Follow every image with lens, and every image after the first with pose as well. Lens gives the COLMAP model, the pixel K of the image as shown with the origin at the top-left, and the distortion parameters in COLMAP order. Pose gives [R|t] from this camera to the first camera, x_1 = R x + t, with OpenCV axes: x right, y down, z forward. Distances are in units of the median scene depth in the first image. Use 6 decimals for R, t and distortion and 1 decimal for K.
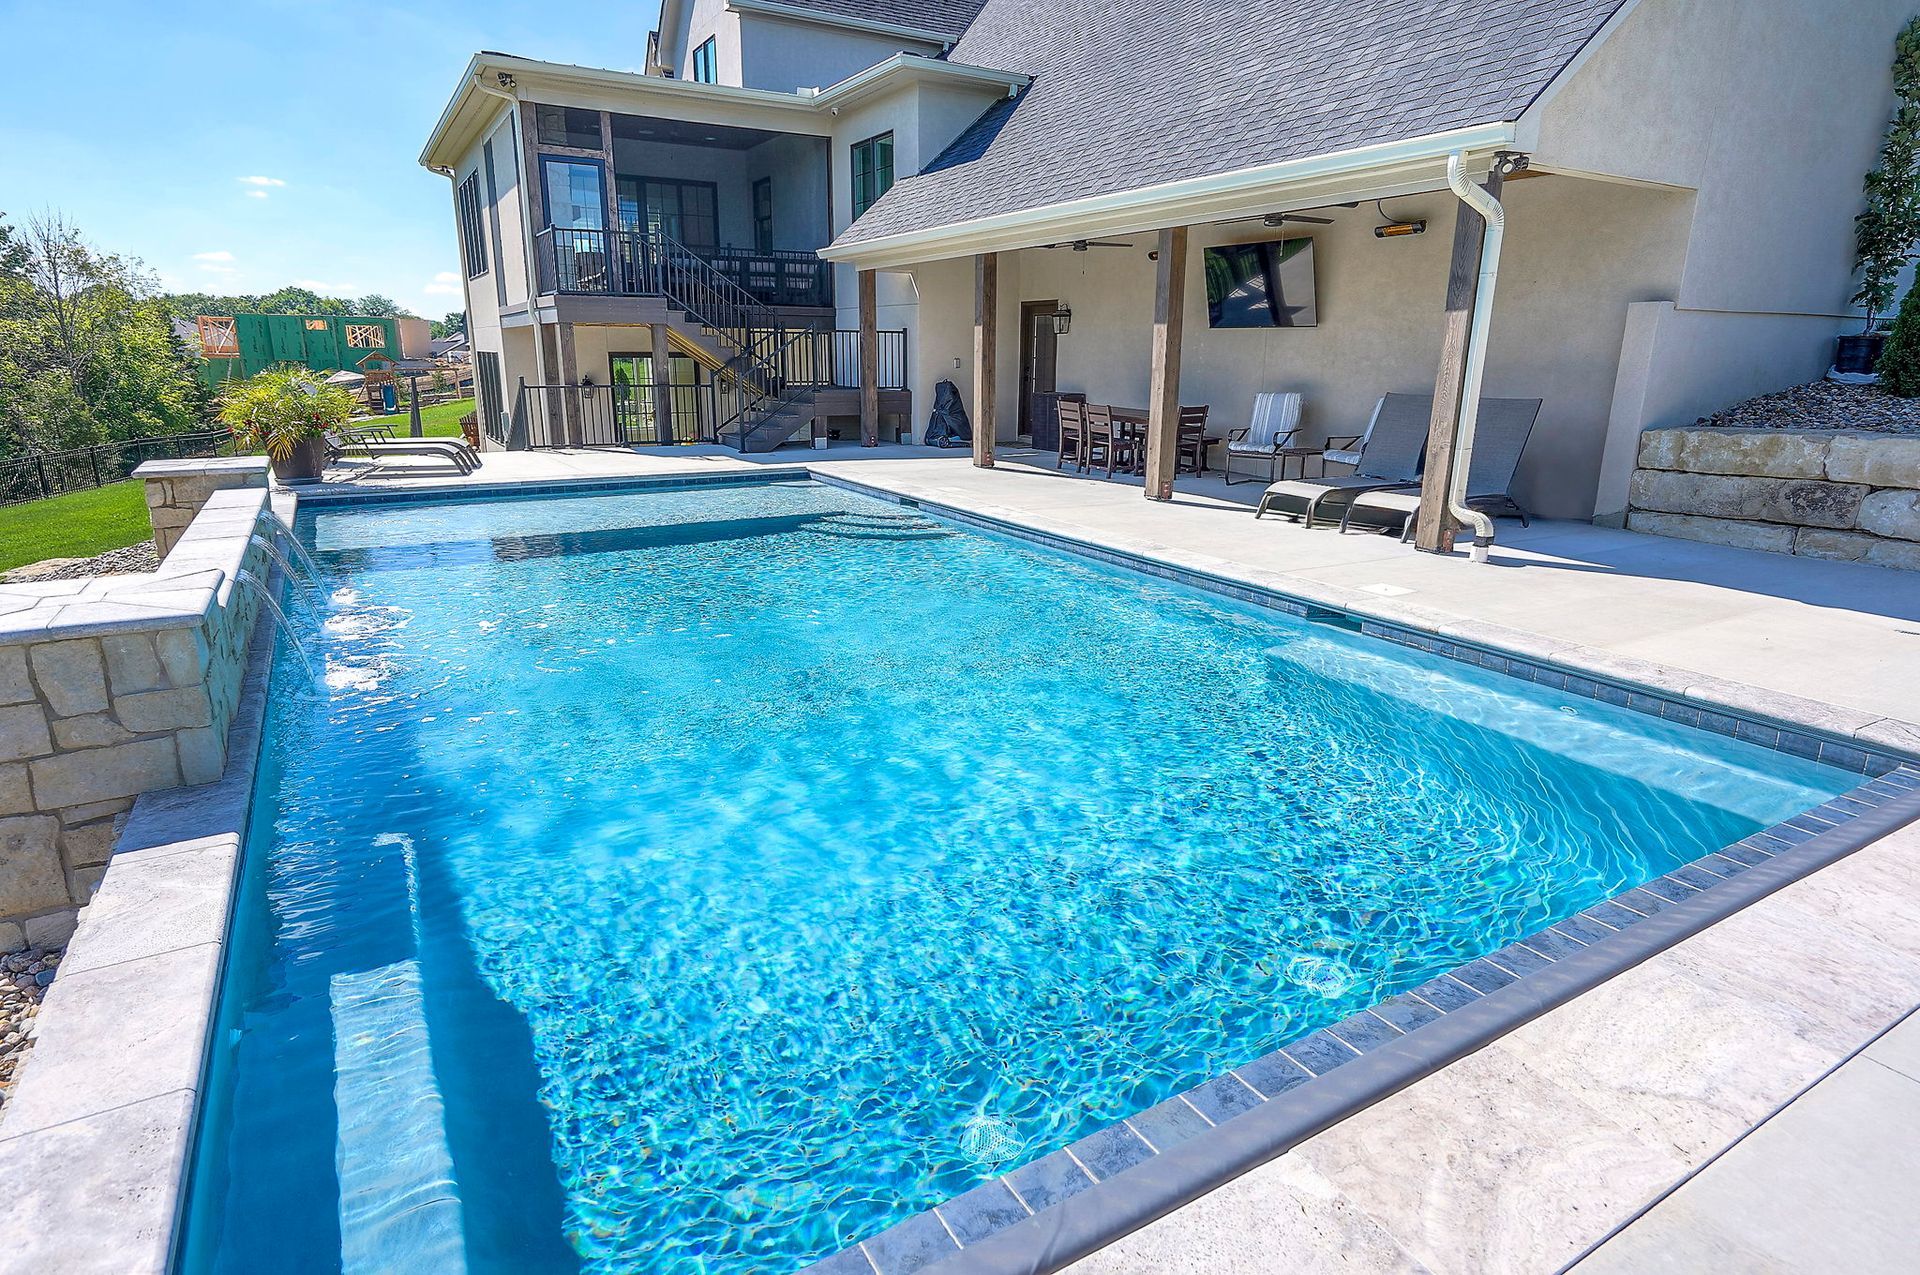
lens RADIAL K [[1032.2, 0, 960.0], [0, 1032.2, 637.5], [0, 0, 1]] dist [-0.002357, 0.002198]
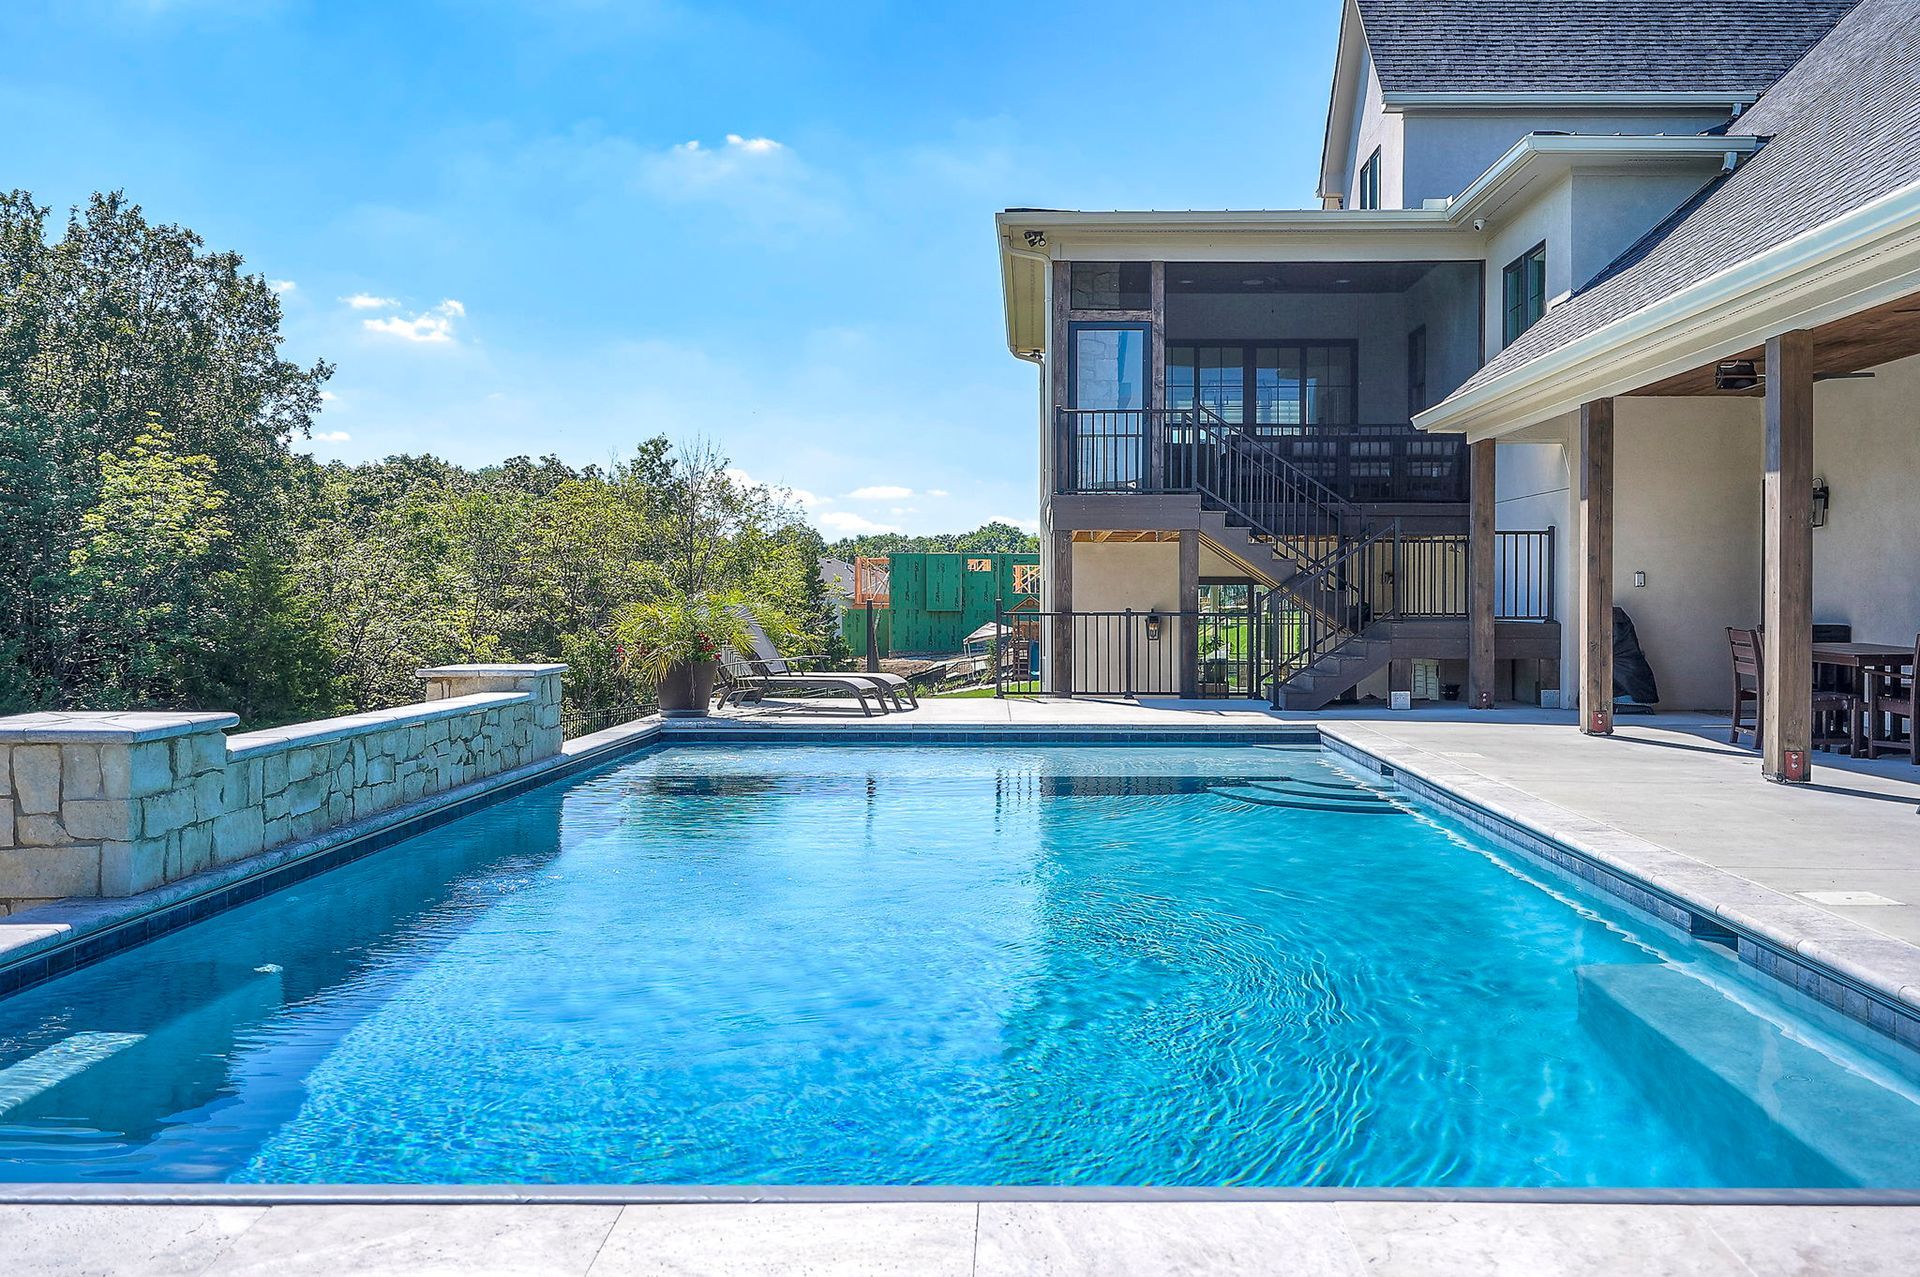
lens RADIAL K [[1693.0, 0, 1026.1], [0, 1693.0, 642.8], [0, 0, 1]] dist [0.004857, 0.001000]
pose [[0.859884, 0.006128, -0.510452, 0.202390], [-0.130628, 0.969278, -0.208413, 0.028293], [0.493493, 0.245890, 0.834268, -0.007999]]
